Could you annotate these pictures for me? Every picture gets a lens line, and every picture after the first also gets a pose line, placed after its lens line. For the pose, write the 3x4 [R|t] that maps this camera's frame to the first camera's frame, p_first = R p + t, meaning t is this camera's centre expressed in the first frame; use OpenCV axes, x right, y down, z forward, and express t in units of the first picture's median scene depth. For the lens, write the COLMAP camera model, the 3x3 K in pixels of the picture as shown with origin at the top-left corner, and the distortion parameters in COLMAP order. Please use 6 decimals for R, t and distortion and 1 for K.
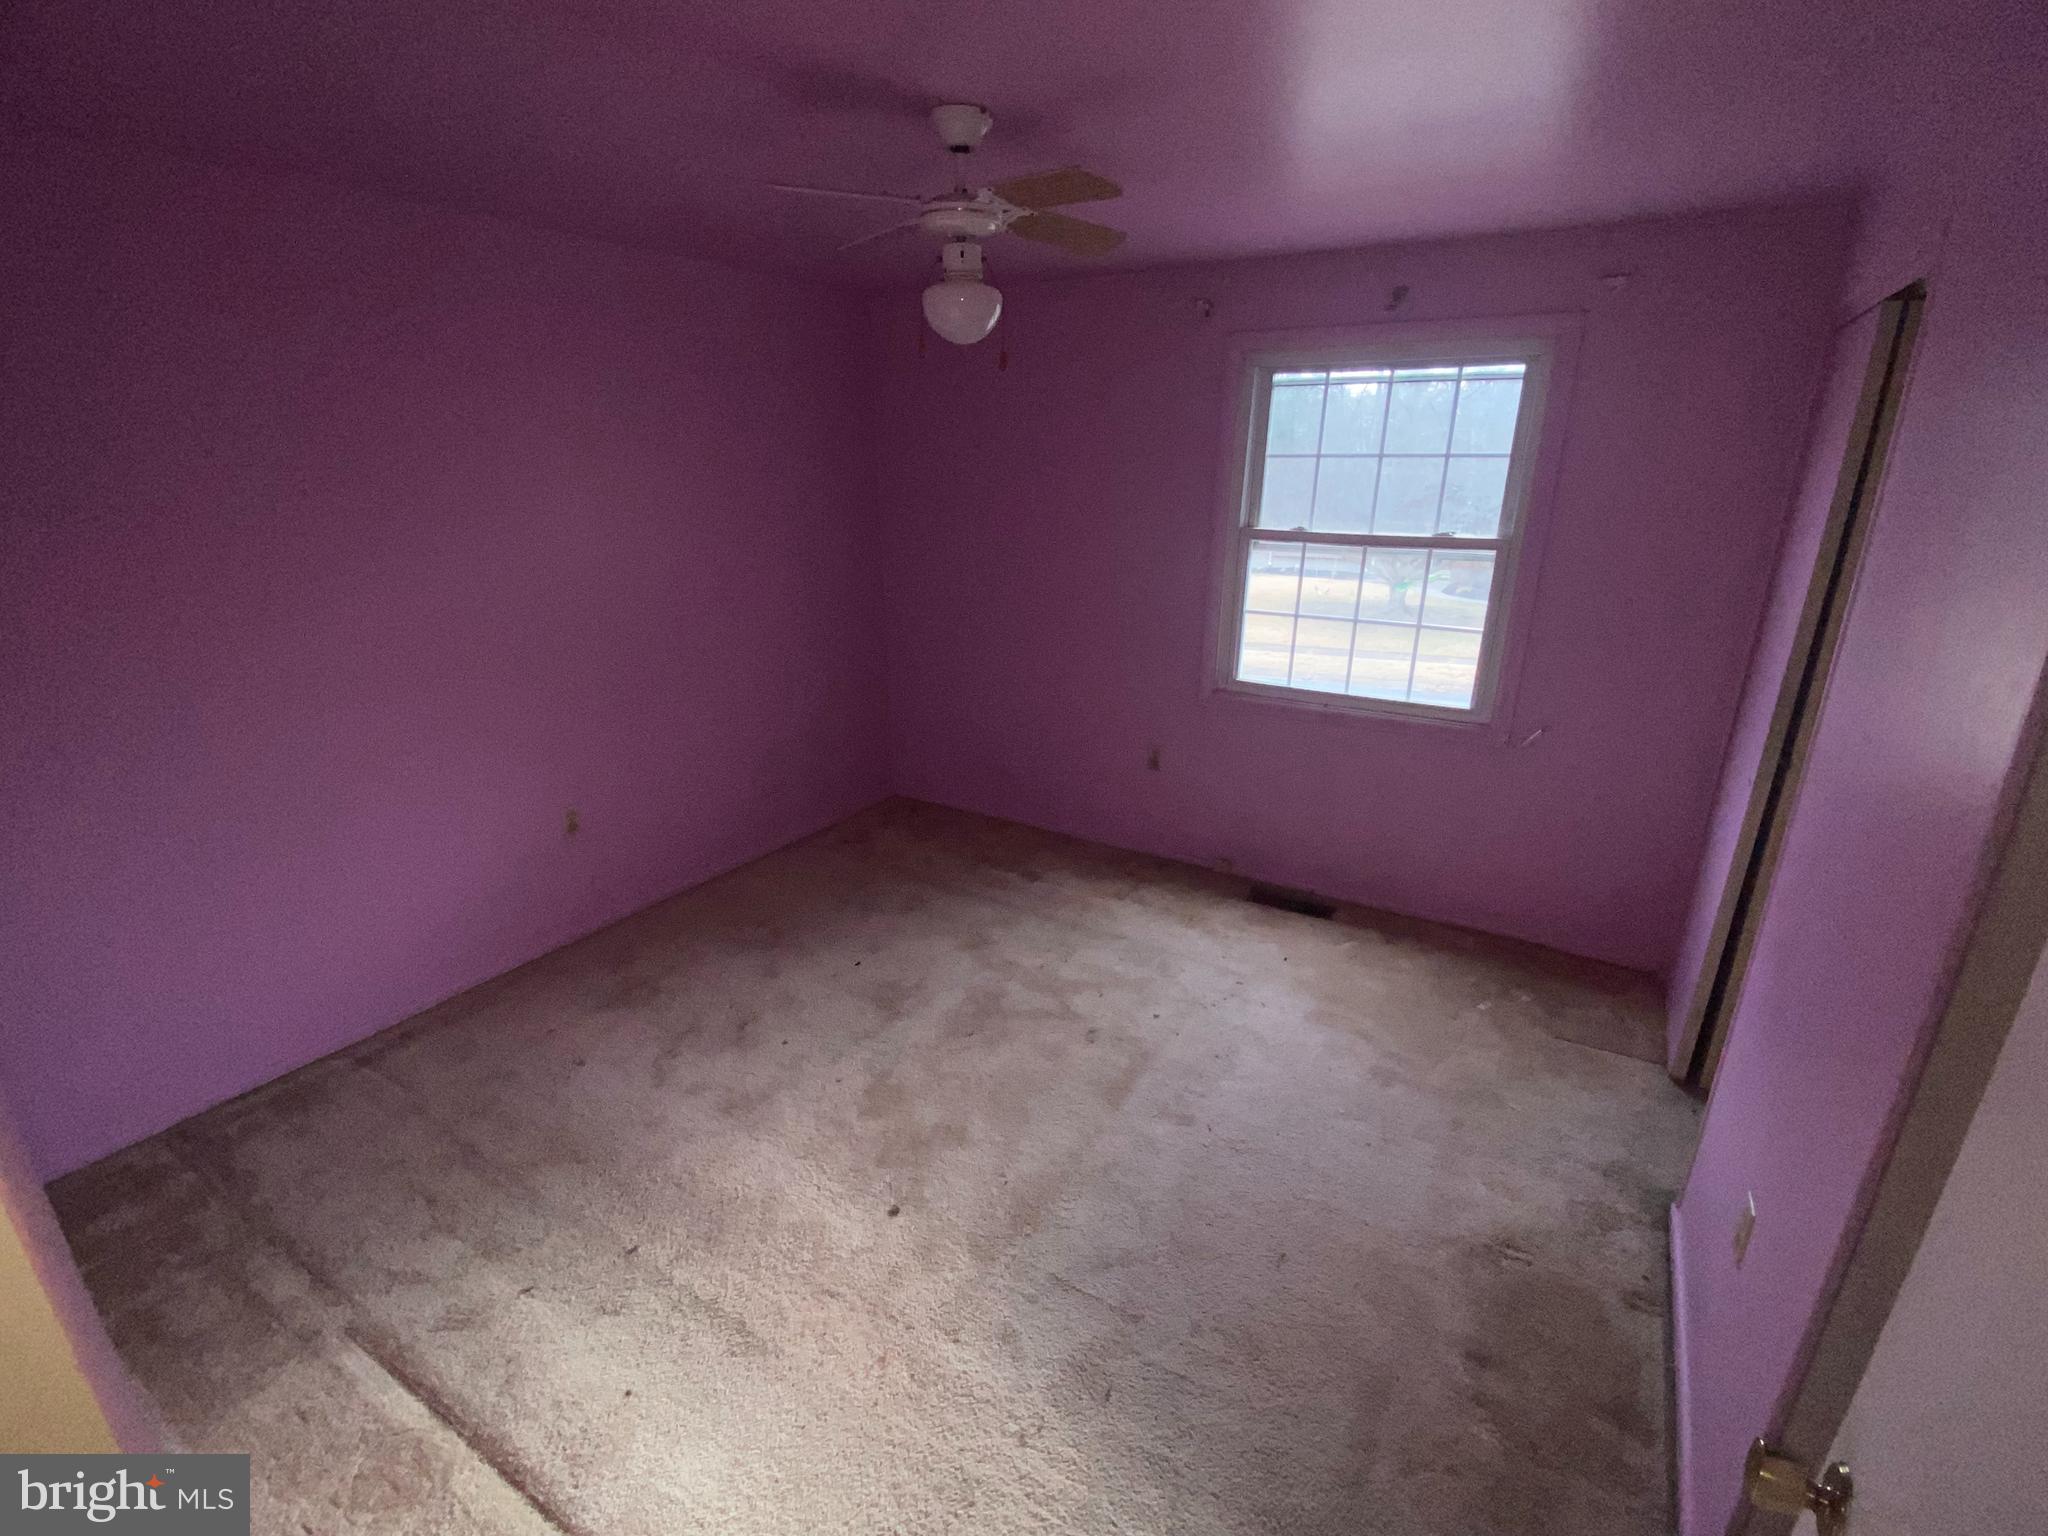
lens RADIAL K [[916.9, 0, 1024.0], [0, 916.9, 768.0], [0, 0, 1]] dist [0.032775, -0.000185]
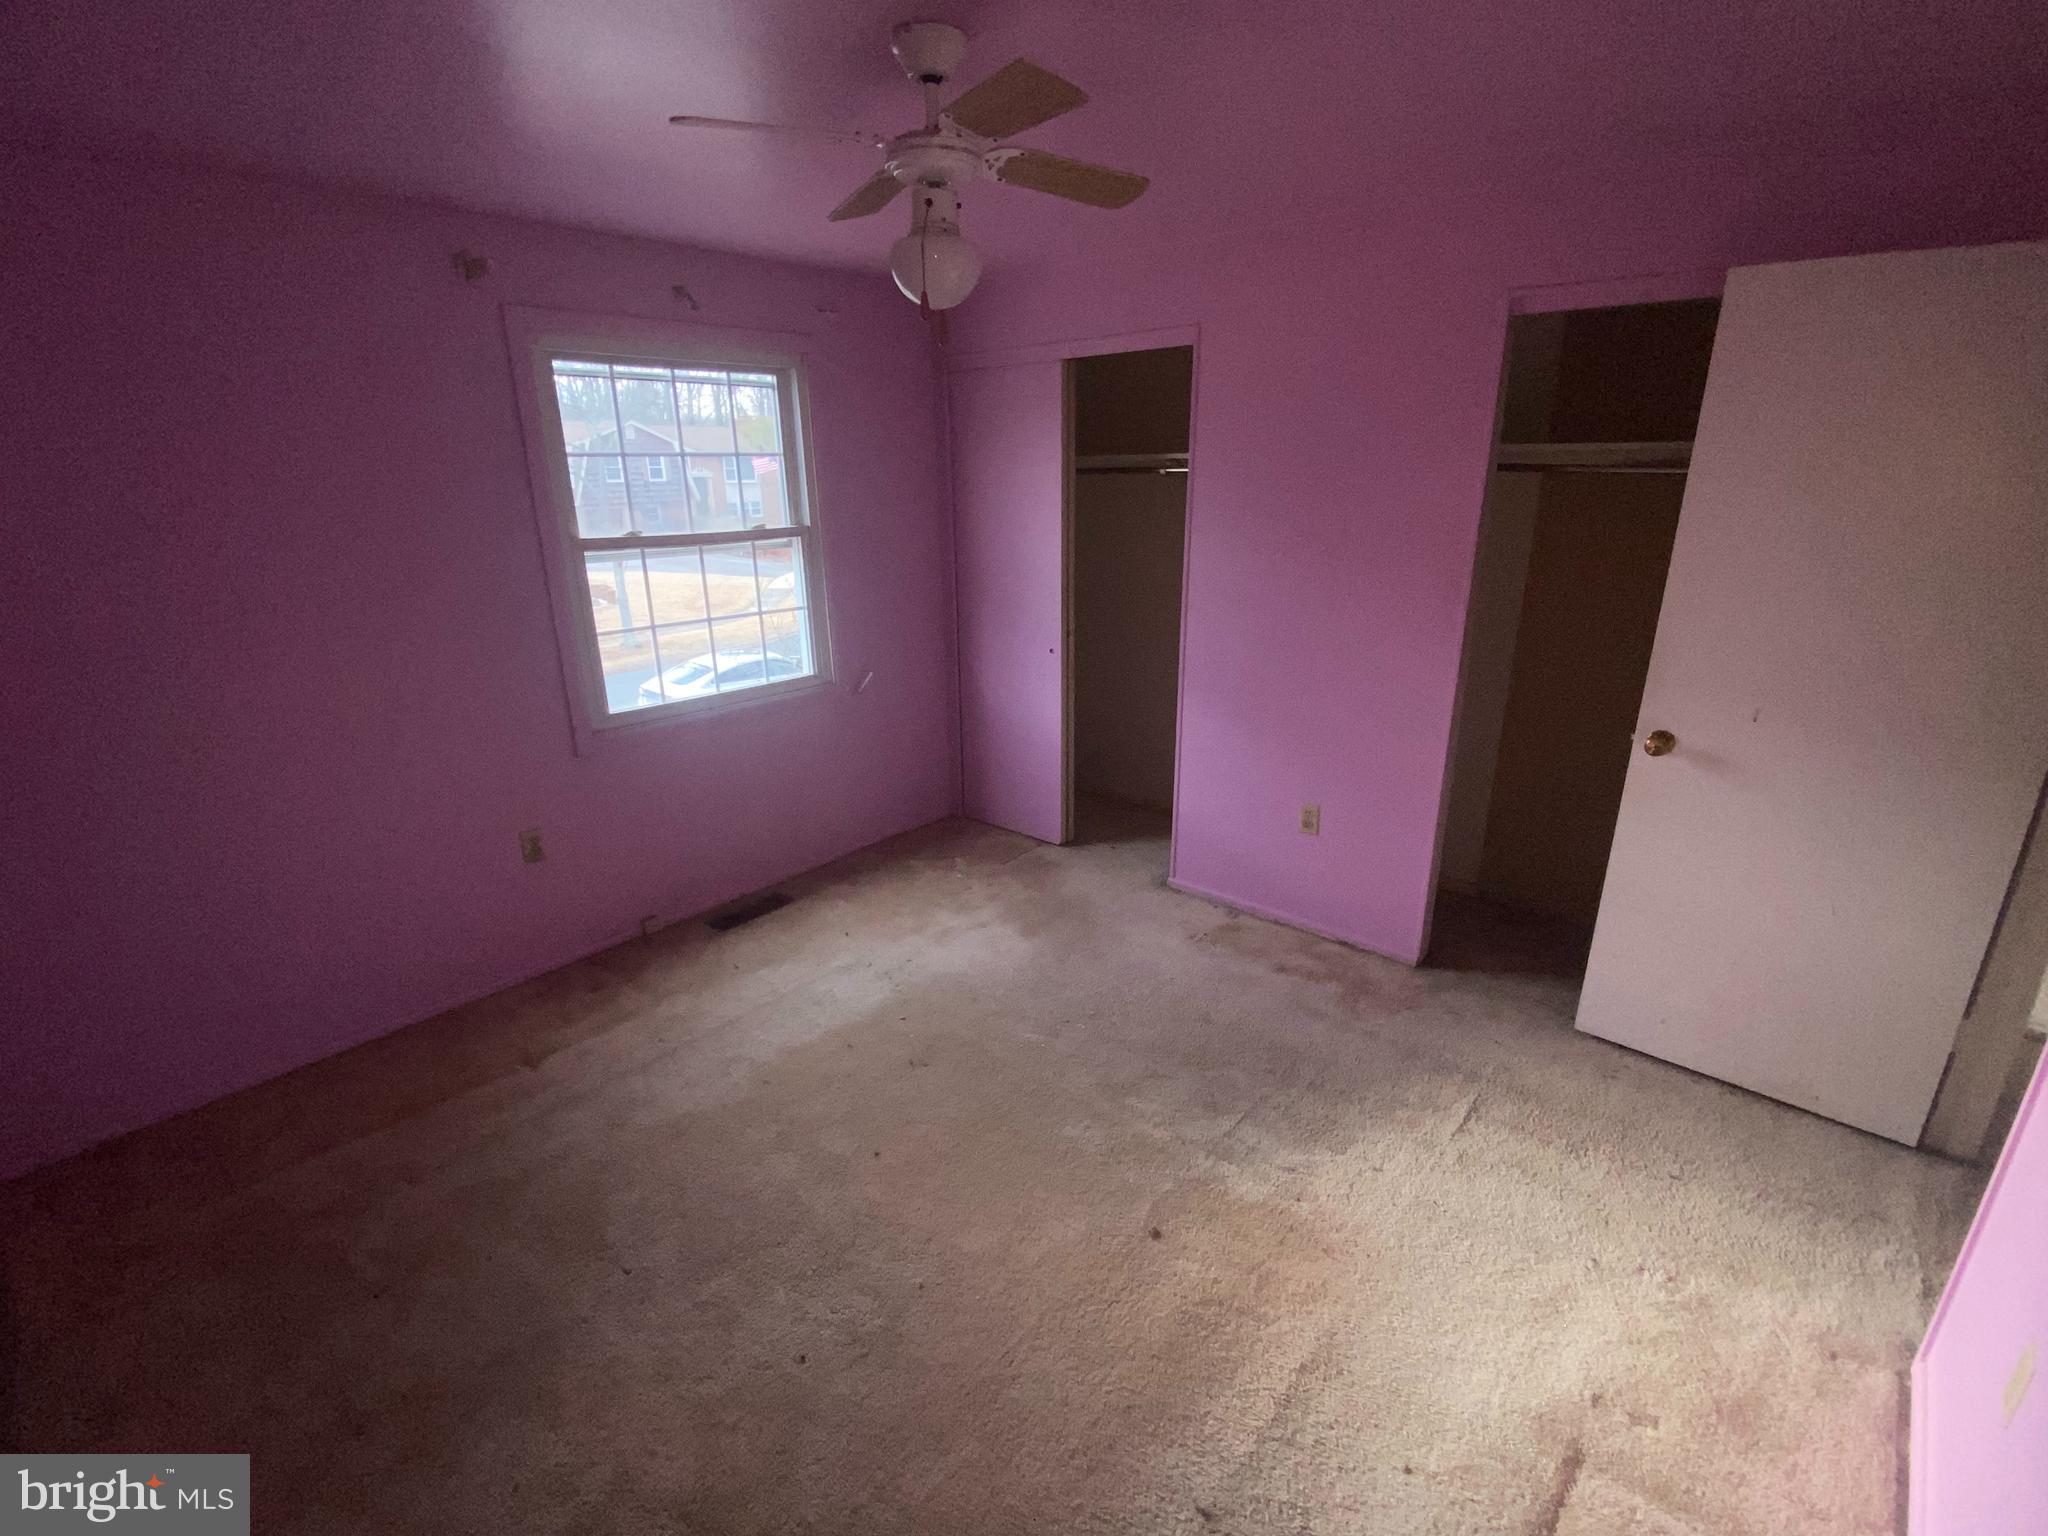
lens RADIAL K [[916.9, 0, 1024.0], [0, 916.9, 768.0], [0, 0, 1]] dist [0.032775, -0.000185]
pose [[0.200163, -0.320513, 0.925854, -0.584564], [0.332936, 0.910996, 0.243391, -0.152791], [-0.921460, 0.259532, 0.289058, 0.472441]]
